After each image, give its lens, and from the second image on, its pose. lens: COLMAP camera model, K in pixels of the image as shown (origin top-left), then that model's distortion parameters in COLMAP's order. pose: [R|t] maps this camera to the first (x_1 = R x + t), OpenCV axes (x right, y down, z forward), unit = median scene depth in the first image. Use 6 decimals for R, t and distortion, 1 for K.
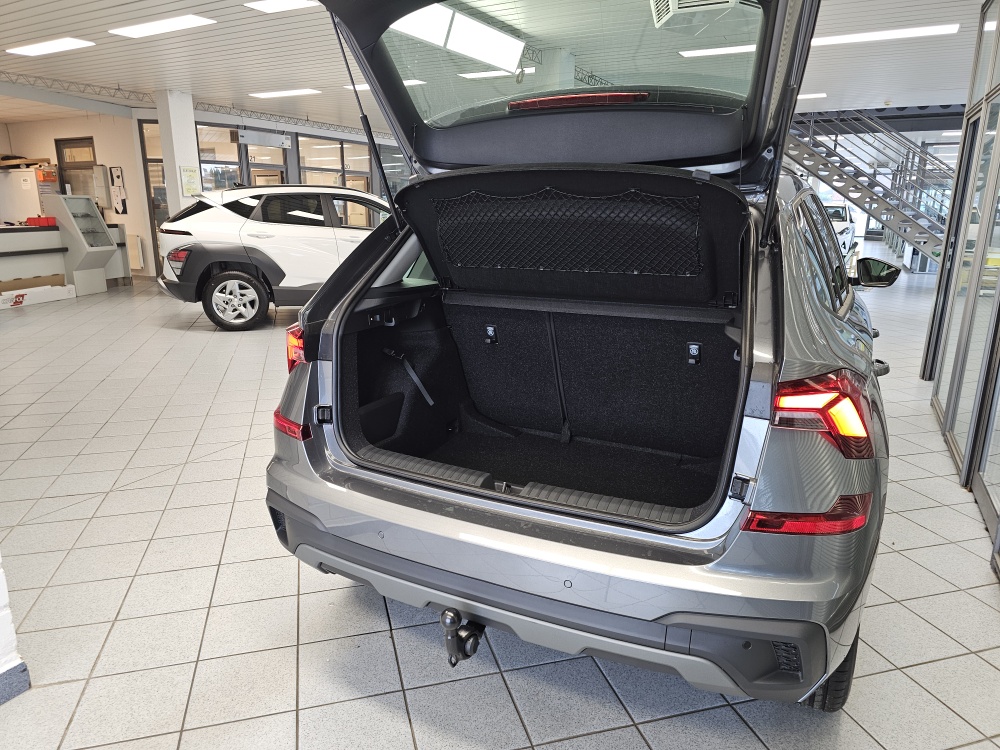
lens RADIAL K [[676.6, 0, 492.2], [0, 676.6, 369.1], [0, 0, 1]] dist [0.046483, -0.042874]
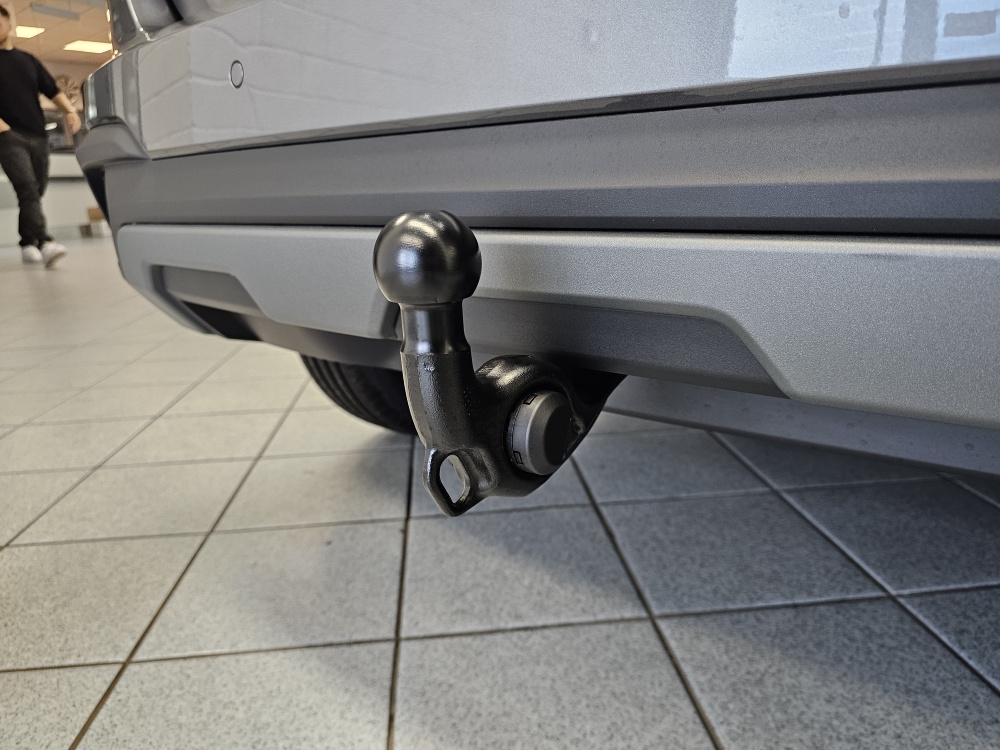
lens RADIAL K [[676.6, 0, 496.1], [0, 676.6, 385.1], [0, 0, 1]] dist [0.046483, -0.042874]
pose [[0.982059, 0.008119, -0.188397, -0.002377], [-0.000996, 0.999282, 0.037873, 0.307164], [0.188569, -0.037006, 0.981363, 0.627126]]
